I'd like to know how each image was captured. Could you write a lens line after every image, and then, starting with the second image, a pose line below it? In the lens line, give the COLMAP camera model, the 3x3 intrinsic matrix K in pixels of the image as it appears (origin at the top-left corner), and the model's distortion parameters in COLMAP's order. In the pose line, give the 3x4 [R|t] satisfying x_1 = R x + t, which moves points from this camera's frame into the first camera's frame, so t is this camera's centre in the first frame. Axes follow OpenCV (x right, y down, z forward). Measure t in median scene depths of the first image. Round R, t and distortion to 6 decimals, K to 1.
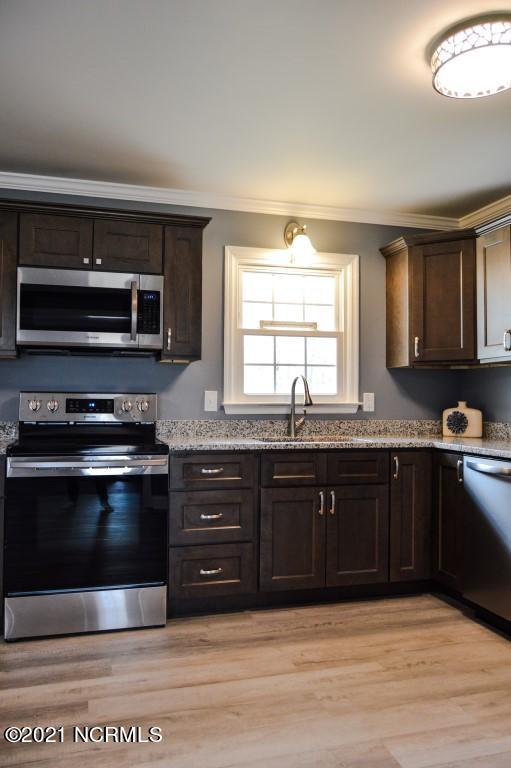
lens RADIAL K [[601.1, 0, 256.9], [0, 601.1, 385.5], [0, 0, 1]] dist [-0.014823, 0.004116]
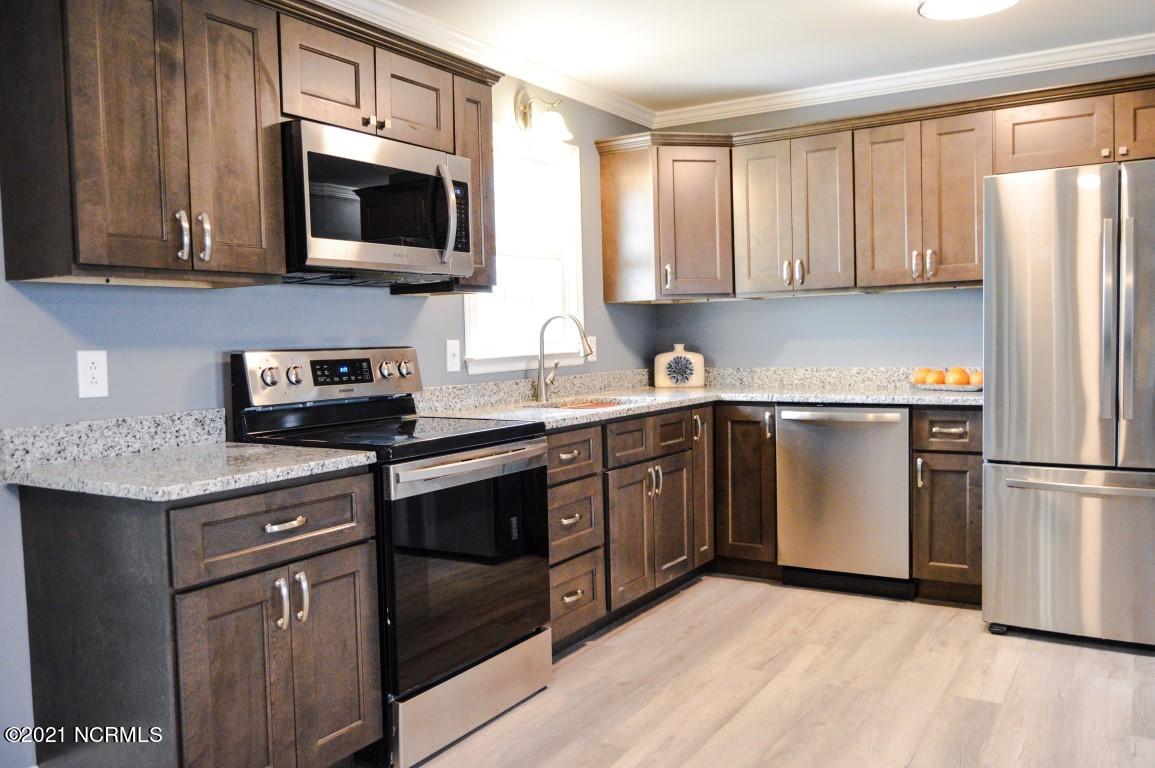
lens RADIAL K [[930.5, 0, 580.9], [0, 930.5, 389.9], [0, 0, 1]] dist [-0.010410, 0.000611]
pose [[0.736017, -0.064131, 0.673919, -0.713470], [0.011755, 0.996563, 0.081996, -0.019004], [-0.676861, -0.052428, 0.734241, 0.185249]]
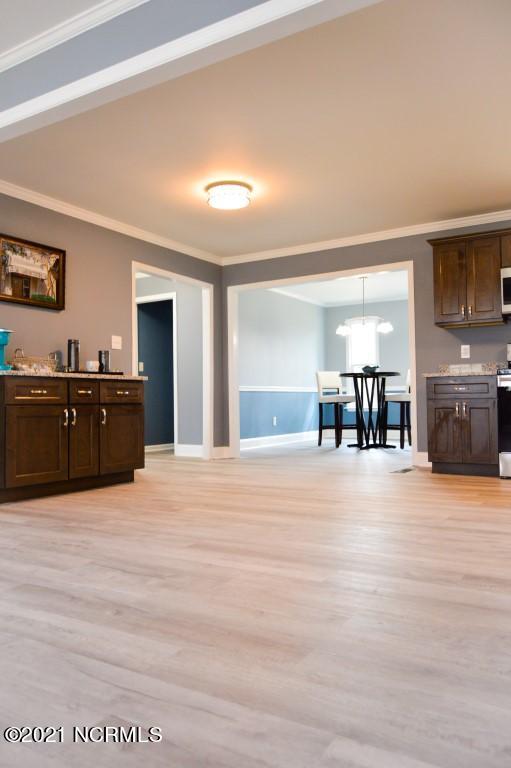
lens RADIAL K [[602.4, 0, 255.5], [0, 602.4, 384.0], [0, 0, 1]] dist [-0.009738, 0.003819]
pose [[0.675407, -0.036696, -0.736532, 0.343351], [0.037447, 0.999179, -0.015443, 0.118702], [0.736494, -0.017151, 0.676227, -0.616101]]
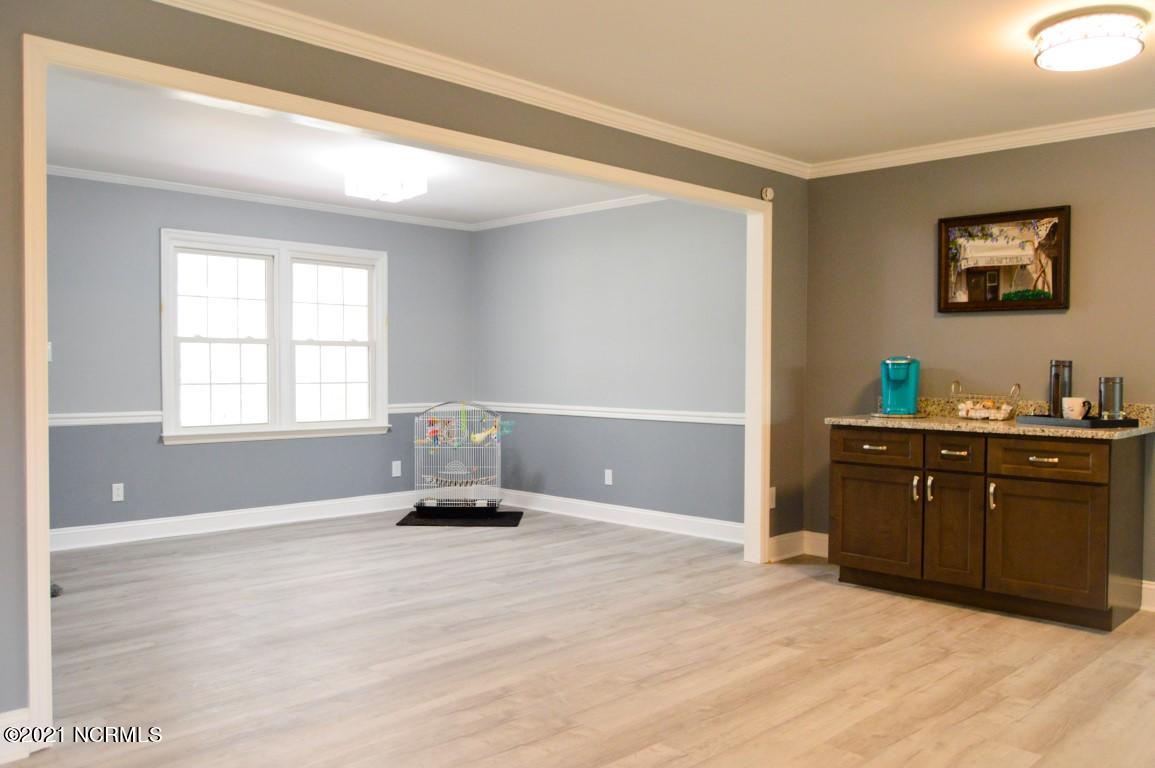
lens RADIAL K [[930.5, 0, 580.9], [0, 930.5, 389.9], [0, 0, 1]] dist [-0.010410, 0.000611]
pose [[-0.874944, 0.000869, -0.484224, 0.201254], [0.002689, 0.999992, -0.003063, 0.014749], [0.484217, -0.003982, -0.874939, 0.911382]]
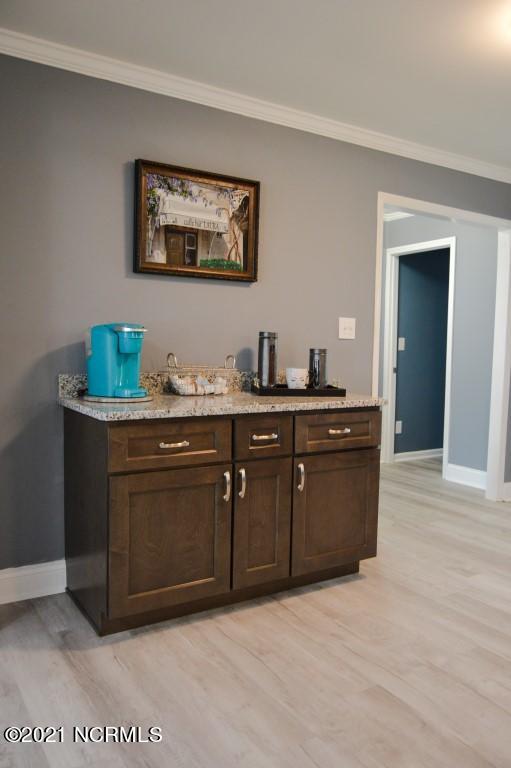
lens RADIAL K [[601.1, 0, 256.9], [0, 601.1, 385.5], [0, 0, 1]] dist [-0.014823, 0.004116]
pose [[0.280890, 0.064949, -0.957540, -0.195192], [0.013598, 0.997338, 0.071637, -0.015975], [0.959644, -0.033142, 0.279259, -0.205381]]
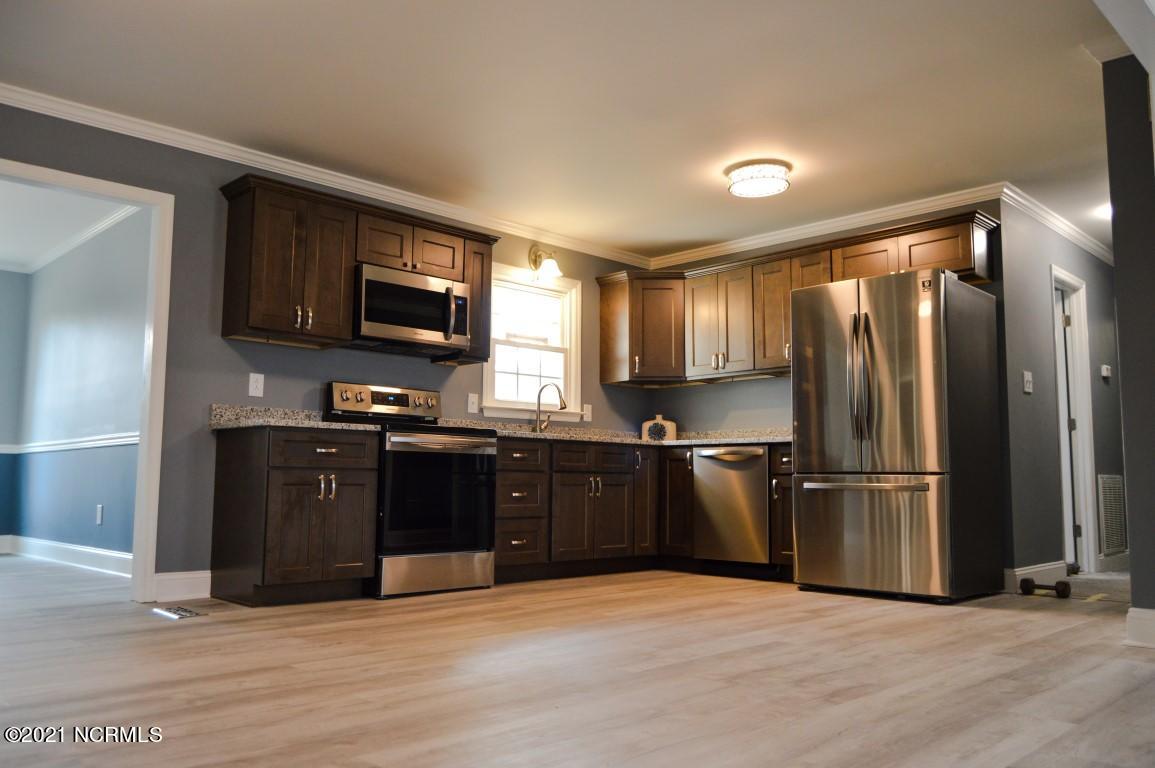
lens RADIAL K [[906.0, 0, 578.5], [0, 906.0, 392.9], [0, 0, 1]] dist [-0.009738, 0.003819]
pose [[0.874327, 0.047725, 0.482985, -0.753729], [-0.014080, 0.997229, -0.073051, 0.133939], [-0.485133, 0.057070, 0.872576, -0.538686]]
